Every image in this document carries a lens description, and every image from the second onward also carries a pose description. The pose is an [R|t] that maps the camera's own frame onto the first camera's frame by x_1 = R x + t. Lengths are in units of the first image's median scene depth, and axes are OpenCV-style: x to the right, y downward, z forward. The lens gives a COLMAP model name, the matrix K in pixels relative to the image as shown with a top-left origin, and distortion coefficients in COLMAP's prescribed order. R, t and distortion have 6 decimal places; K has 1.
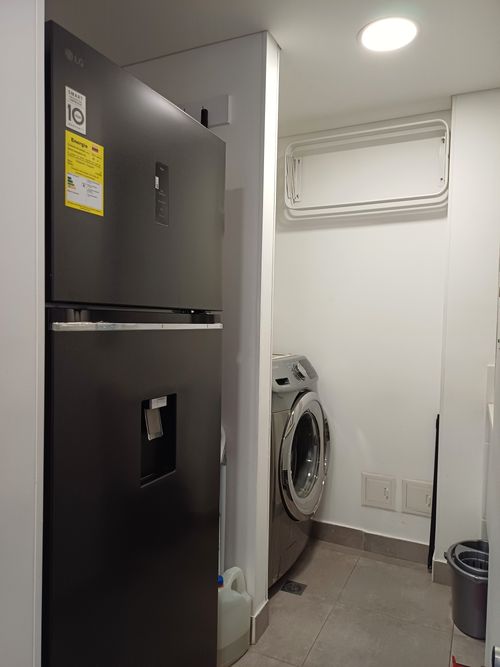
lens RADIAL K [[494.7, 0, 248.7], [0, 494.7, 339.9], [0, 0, 1]] dist [0.048013, -0.024966]
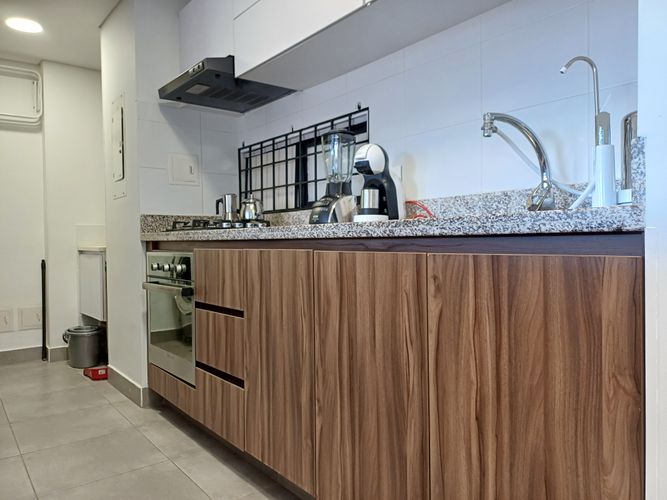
lens RADIAL K [[494.7, 0, 340.2], [0, 494.7, 251.4], [0, 0, 1]] dist [0.048013, -0.024966]
pose [[0.433781, -0.042444, 0.900018, -0.616052], [0.067795, 0.997596, 0.014370, 0.165475], [-0.898464, 0.054784, 0.435616, -0.503772]]
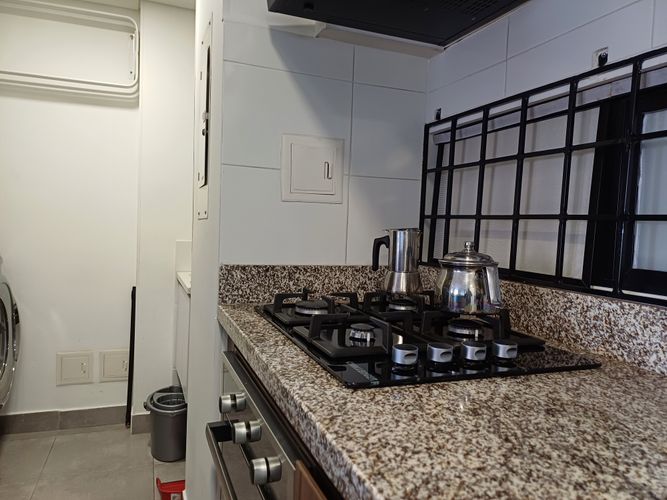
lens RADIAL K [[494.7, 0, 327.7], [0, 494.7, 255.4], [0, 0, 1]] dist [0.048013, -0.024966]
pose [[0.694448, -0.032087, 0.718828, -0.115797], [0.009436, 0.999325, 0.035492, 0.045145], [-0.719482, -0.017865, 0.694282, -0.082469]]
